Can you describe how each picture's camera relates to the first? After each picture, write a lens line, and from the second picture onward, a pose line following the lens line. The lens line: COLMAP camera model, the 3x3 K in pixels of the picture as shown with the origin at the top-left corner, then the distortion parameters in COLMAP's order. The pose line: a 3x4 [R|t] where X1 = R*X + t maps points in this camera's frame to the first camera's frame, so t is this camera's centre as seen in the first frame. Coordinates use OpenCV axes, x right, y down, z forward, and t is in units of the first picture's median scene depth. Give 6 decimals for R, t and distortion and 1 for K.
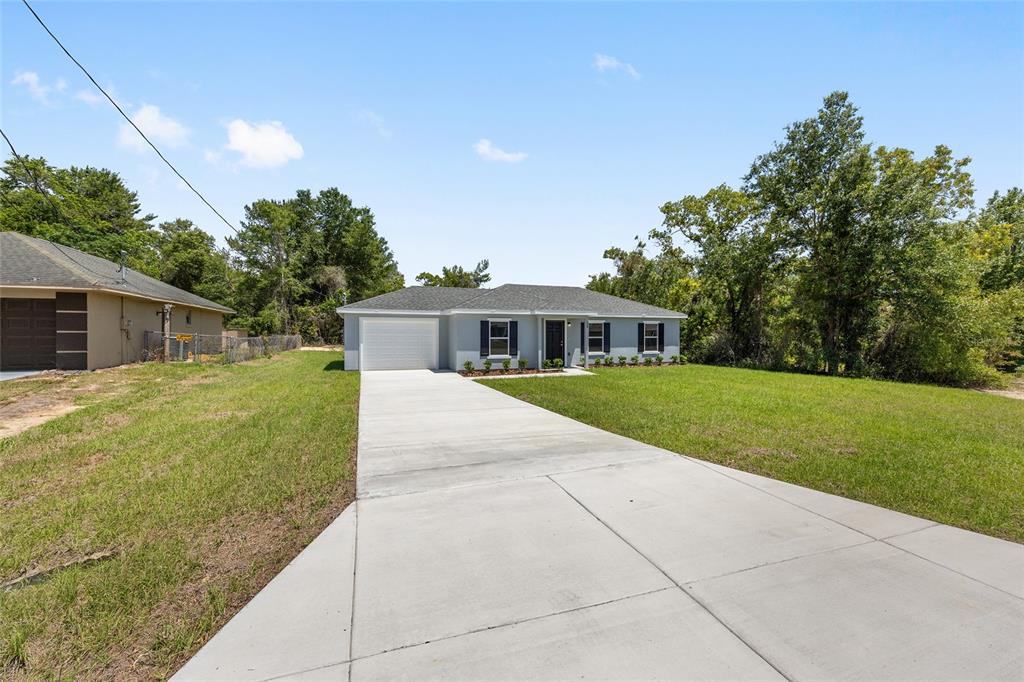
lens RADIAL K [[410.6, 0, 515.6], [0, 410.6, 338.7], [0, 0, 1]] dist [-0.002936, 0.001430]
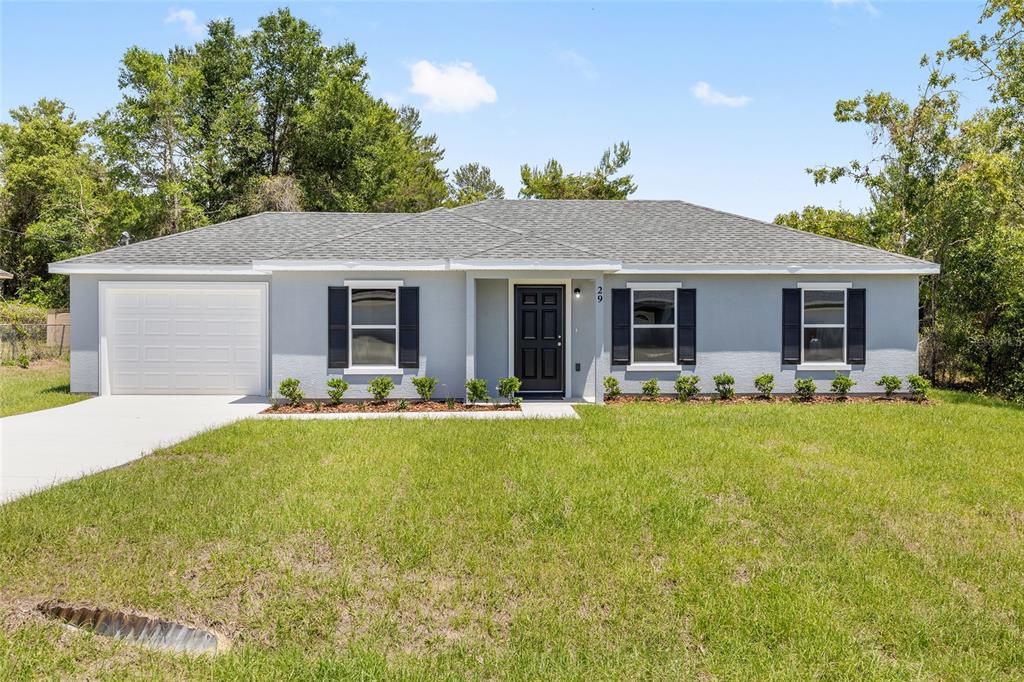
lens RADIAL K [[968.4, 0, 520.0], [0, 968.4, 333.1], [0, 0, 1]] dist [0.002540, 0.000000]
pose [[0.947779, 0.002668, -0.318915, 0.354584], [-0.002541, 0.999996, 0.000813, 0.002939], [0.318916, 0.000040, 0.947783, 0.071632]]
